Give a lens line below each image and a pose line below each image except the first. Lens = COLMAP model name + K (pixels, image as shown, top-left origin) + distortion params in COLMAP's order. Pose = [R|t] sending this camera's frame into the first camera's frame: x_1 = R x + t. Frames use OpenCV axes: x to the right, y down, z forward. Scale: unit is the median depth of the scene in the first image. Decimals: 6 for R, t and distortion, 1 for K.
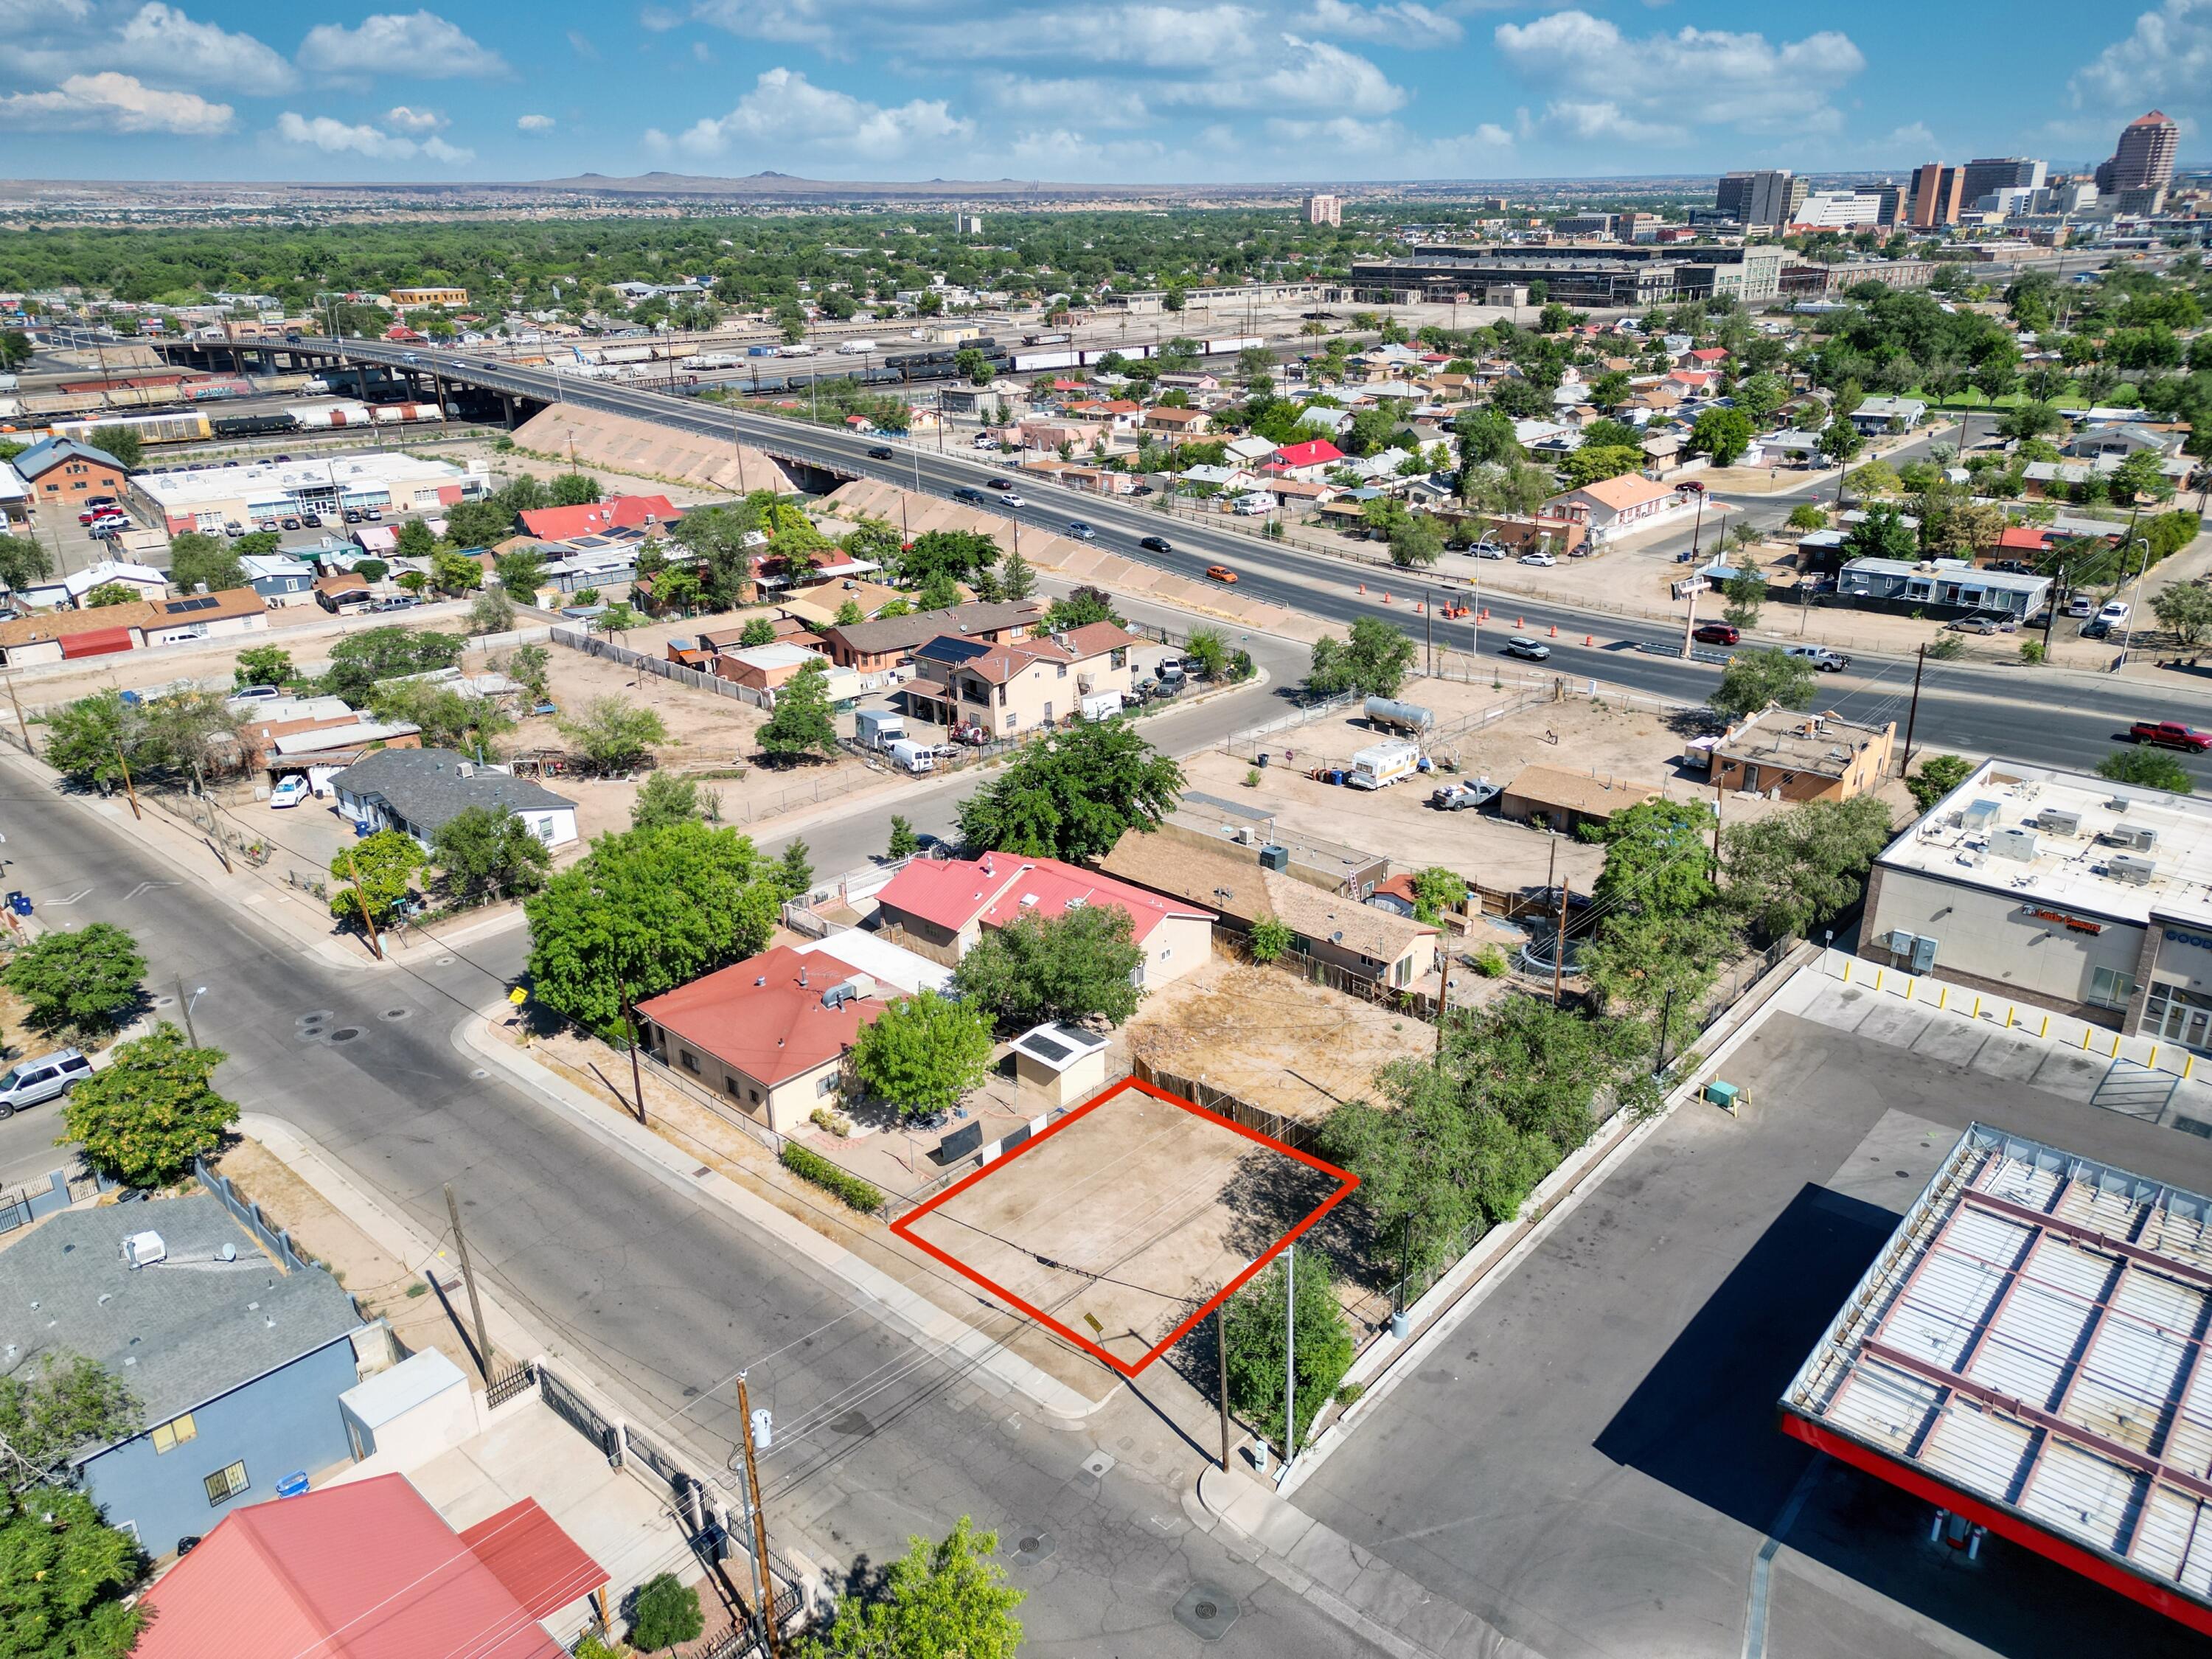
lens RADIAL K [[1558.4, 0, 1106.0], [0, 1558.4, 829.5], [0, 0, 1]] dist [0.091196, -0.099344]
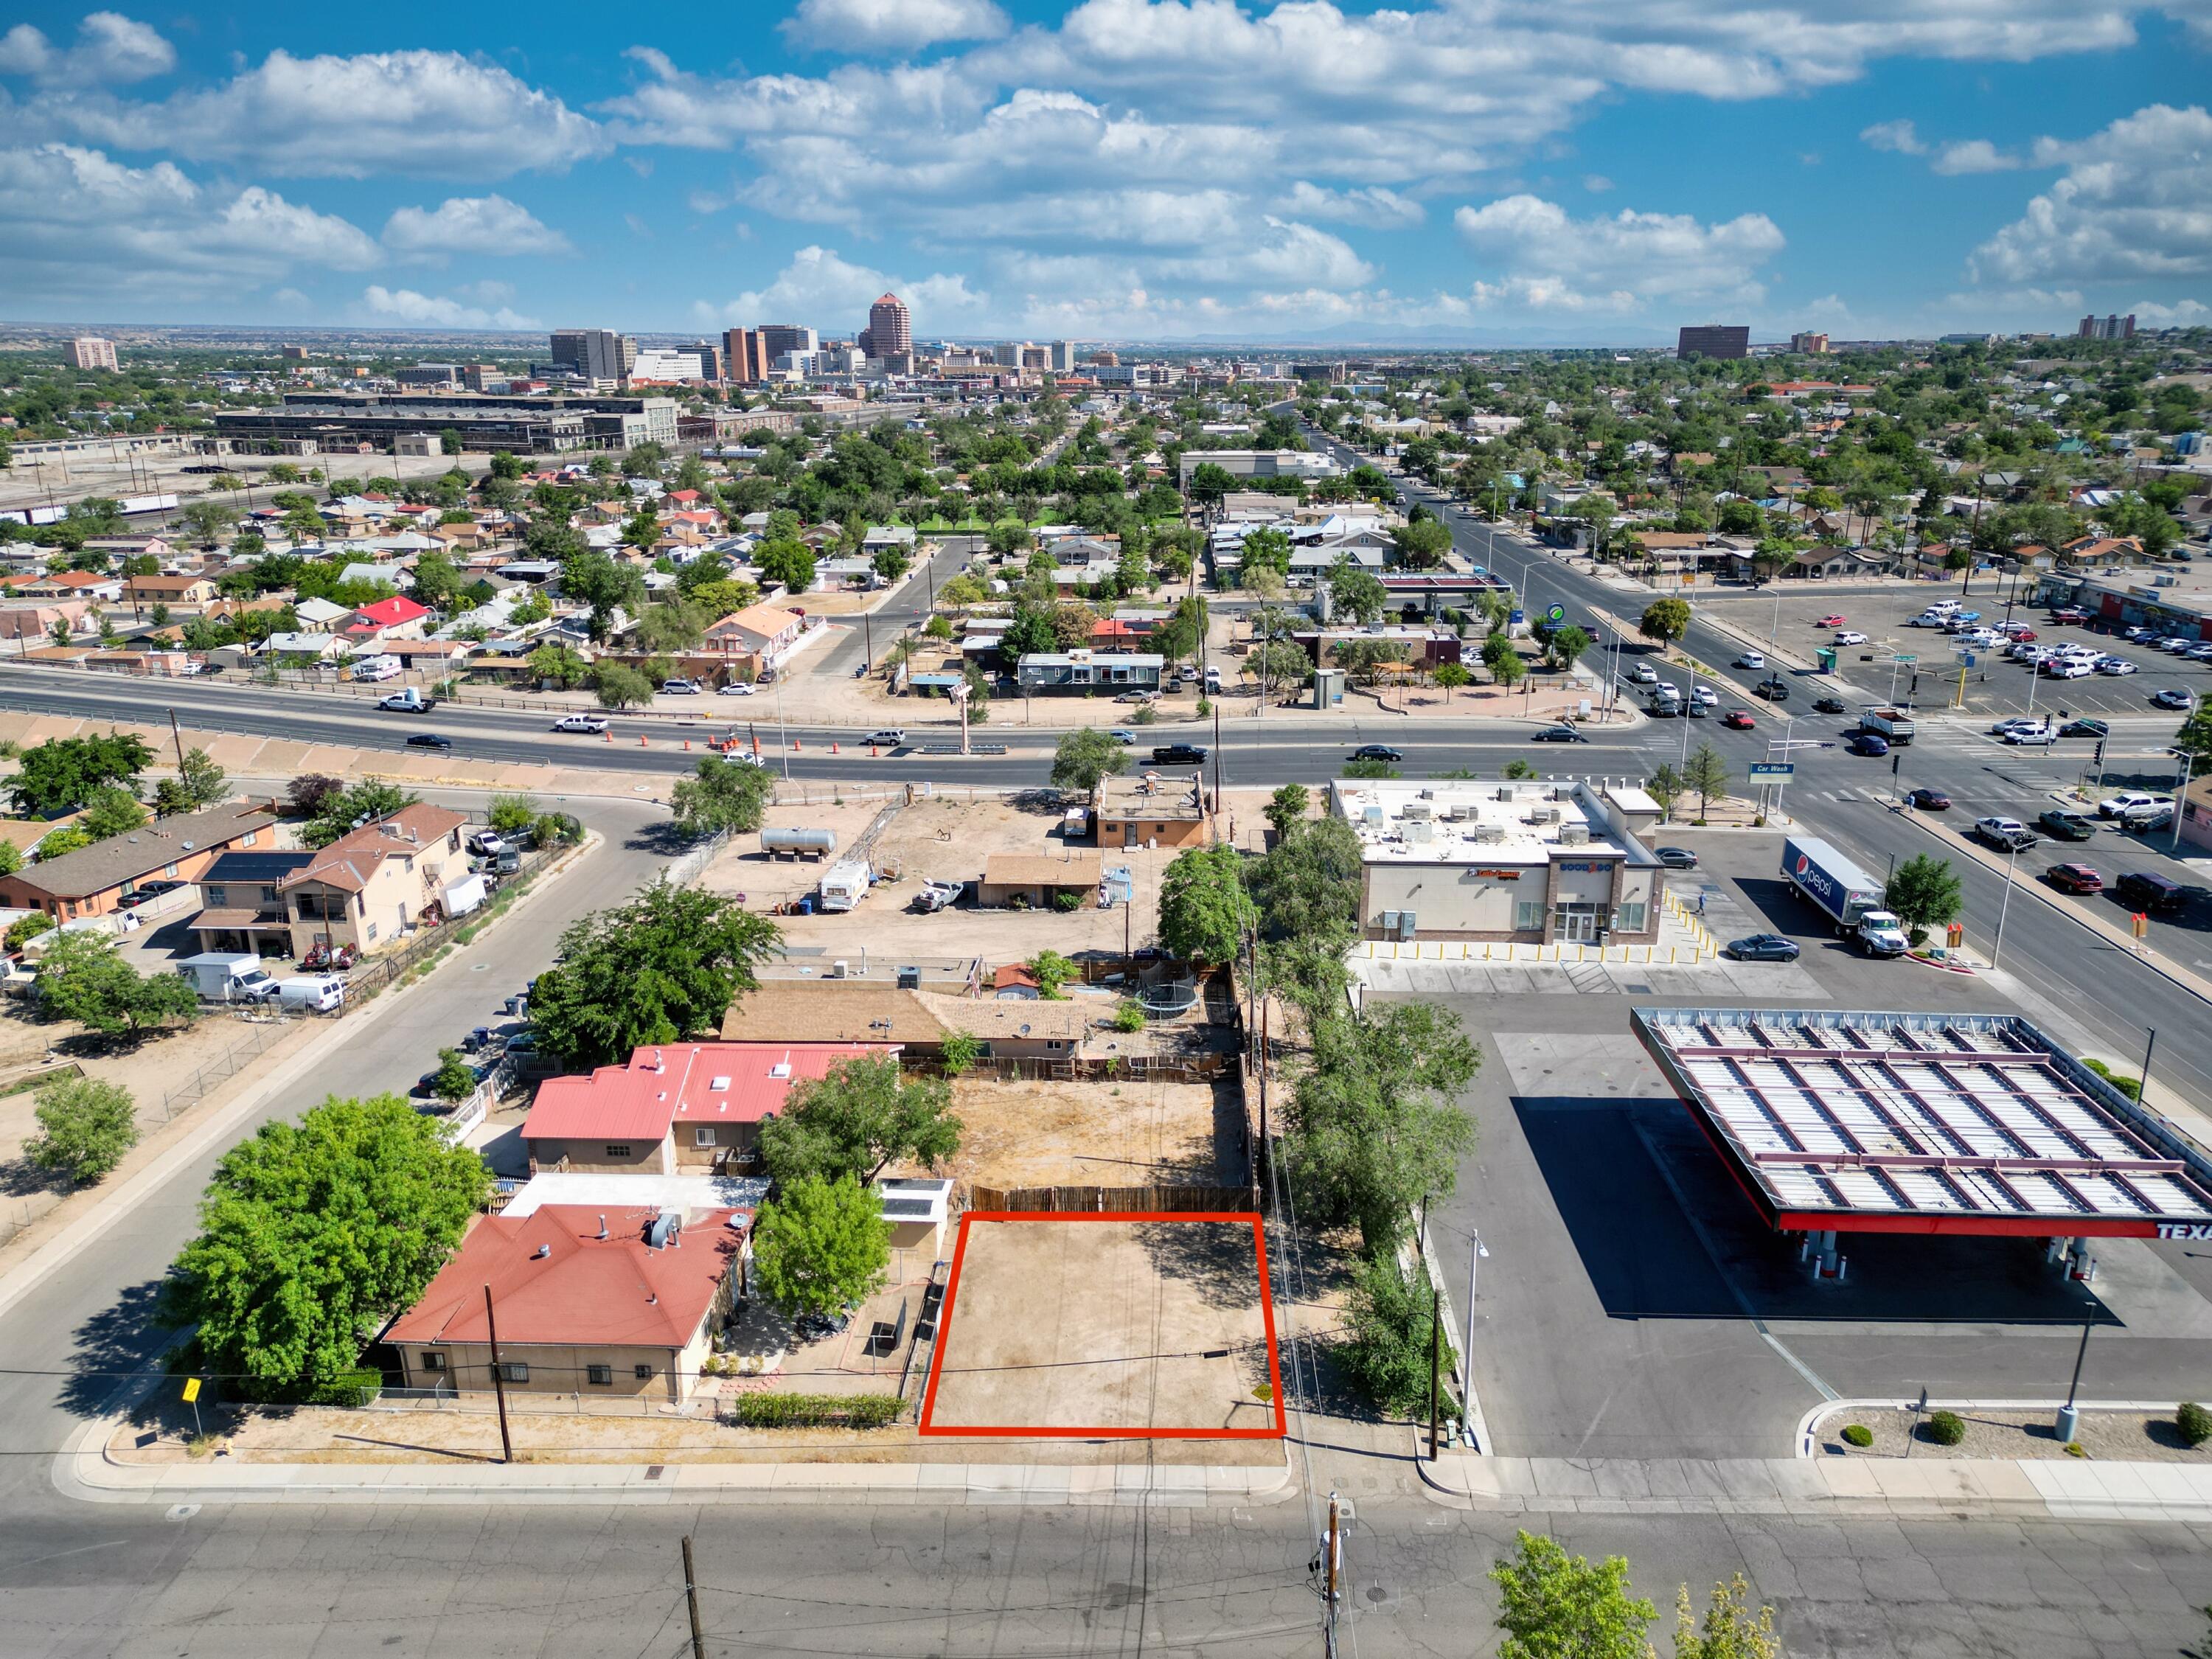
lens RADIAL K [[1558.4, 0, 1106.0], [0, 1558.4, 829.5], [0, 0, 1]] dist [0.091196, -0.099344]
pose [[0.766142, -0.175874, 0.618138, -0.280999], [0.228294, 0.973574, -0.005951, -0.028508], [-0.600756, 0.145676, 0.786047, 0.078183]]
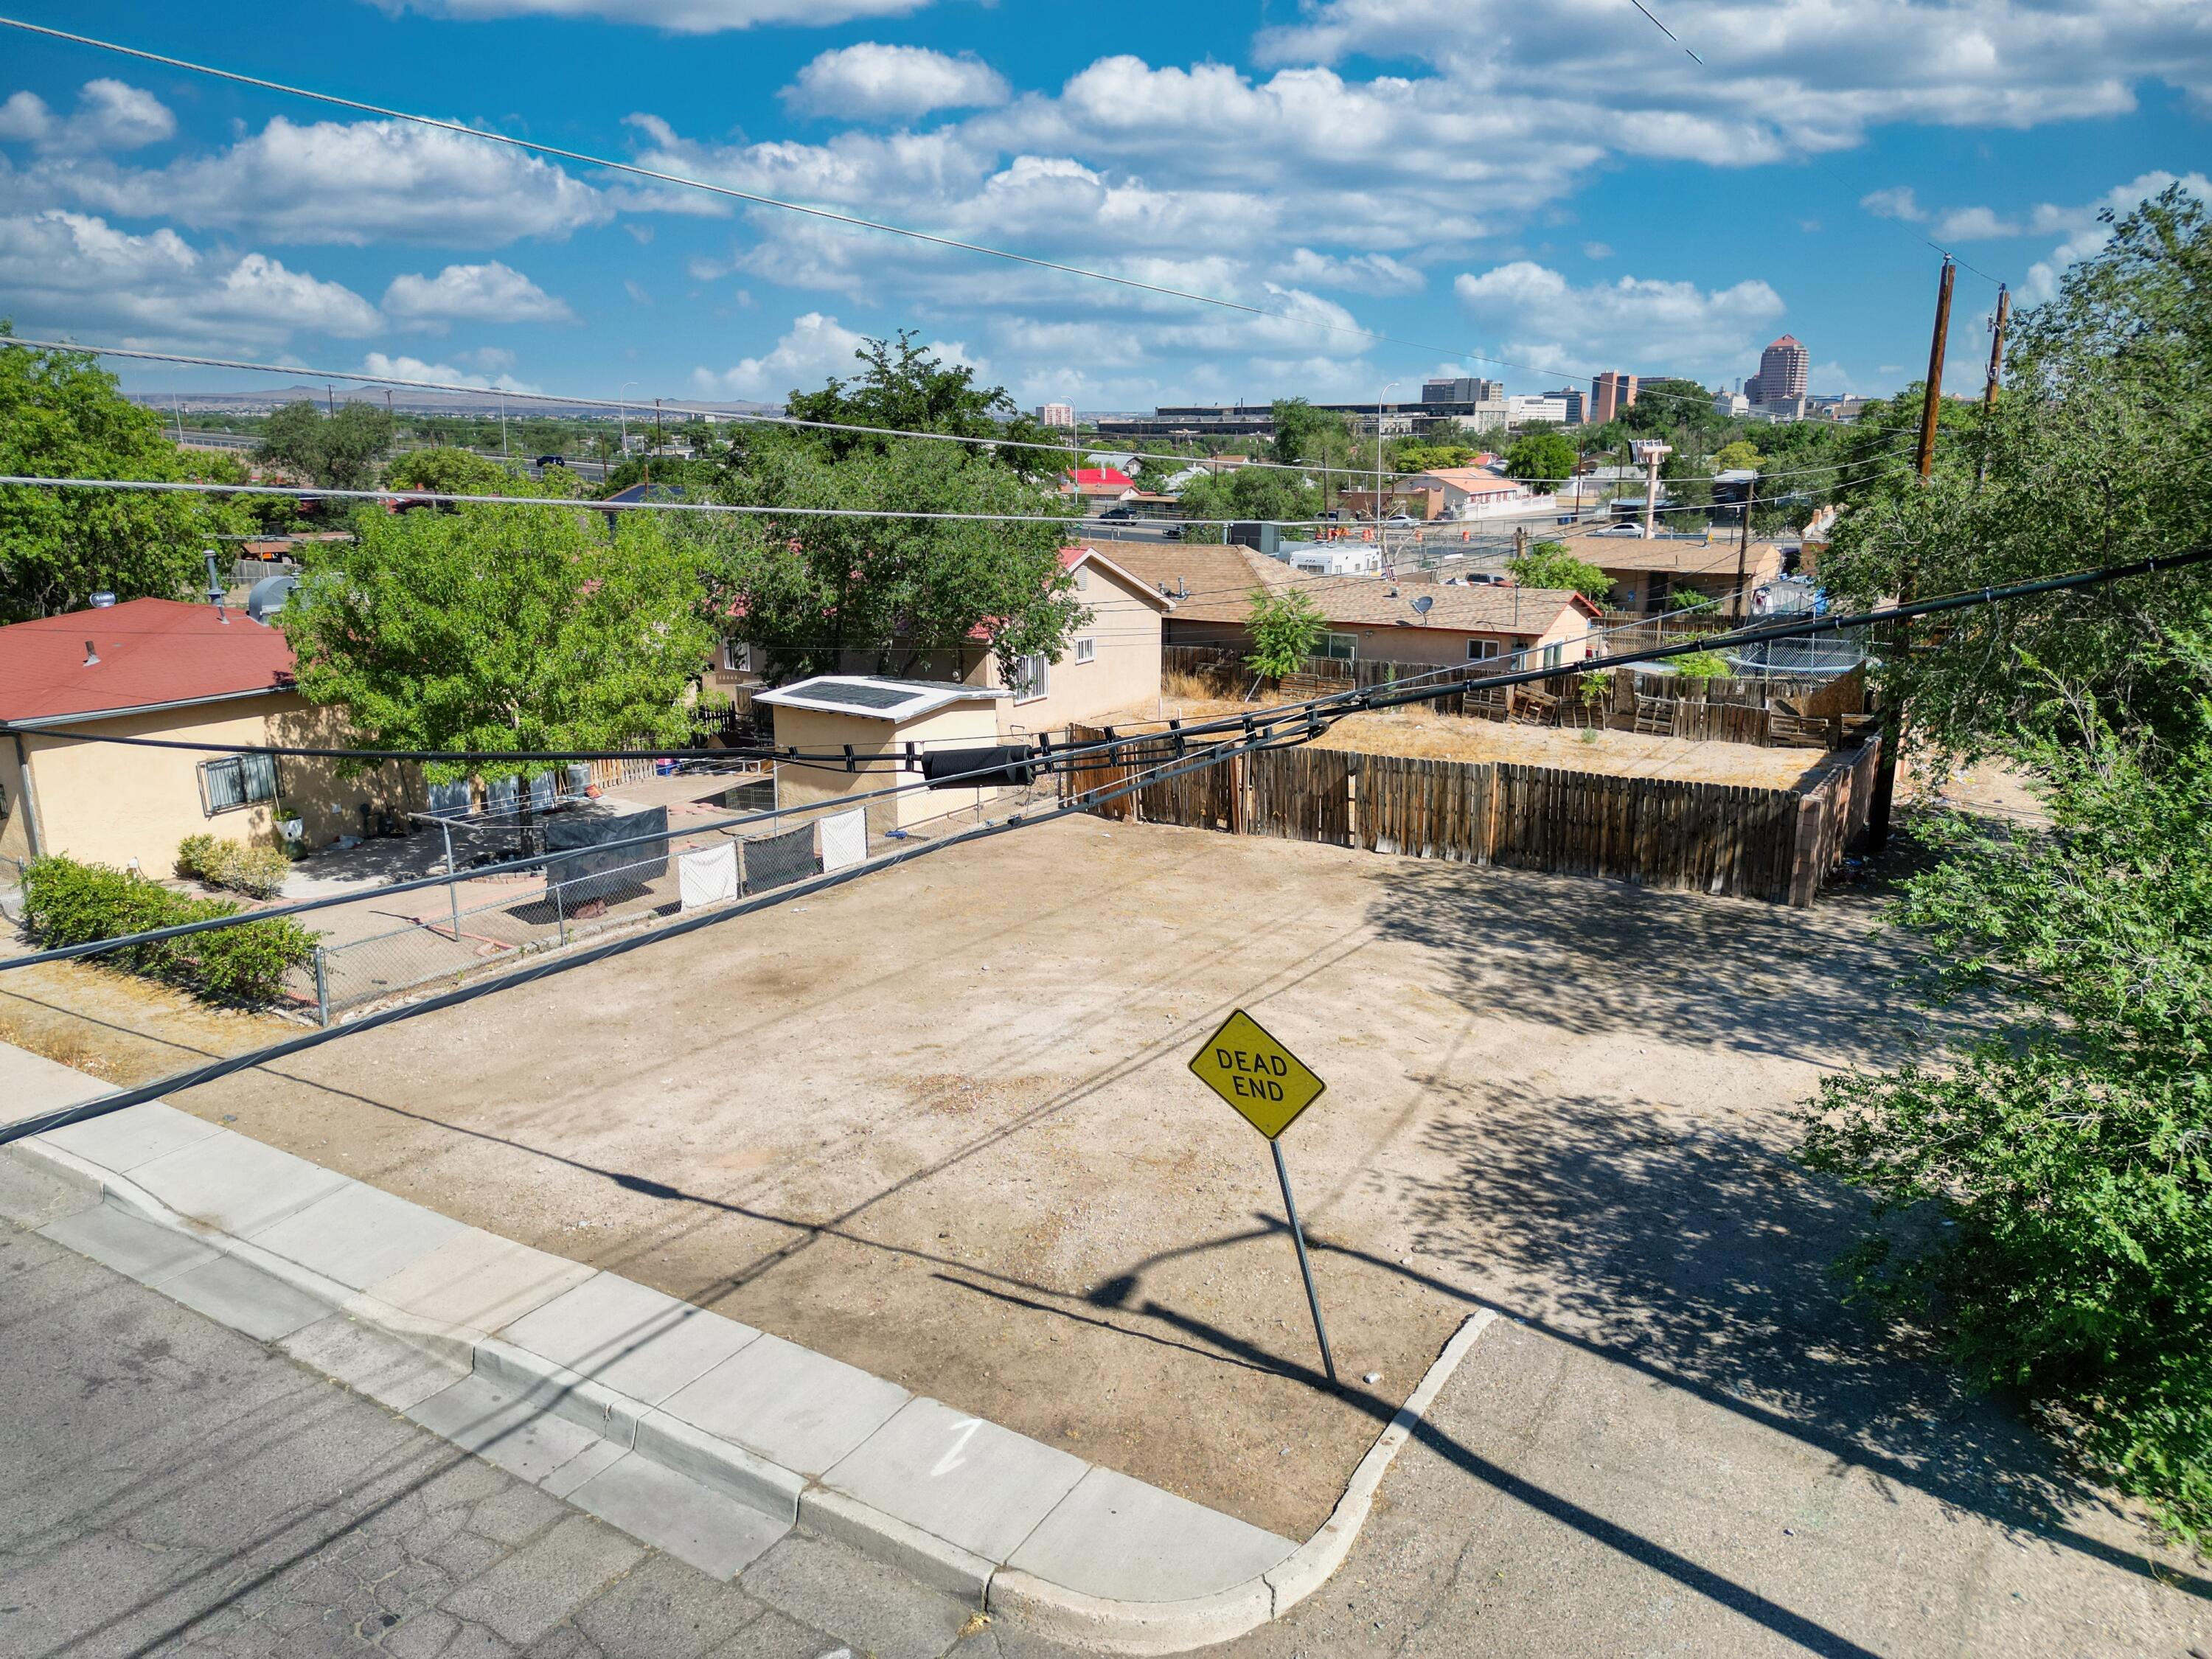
lens RADIAL K [[1552.3, 0, 1106.0], [0, 1552.3, 829.5], [0, 0, 1]] dist [0.048956, -0.042598]
pose [[0.986605, -0.027509, 0.160791, -0.022036], [0.048928, 0.990199, -0.130815, 0.129170], [-0.155617, 0.136930, 0.978281, 0.345108]]
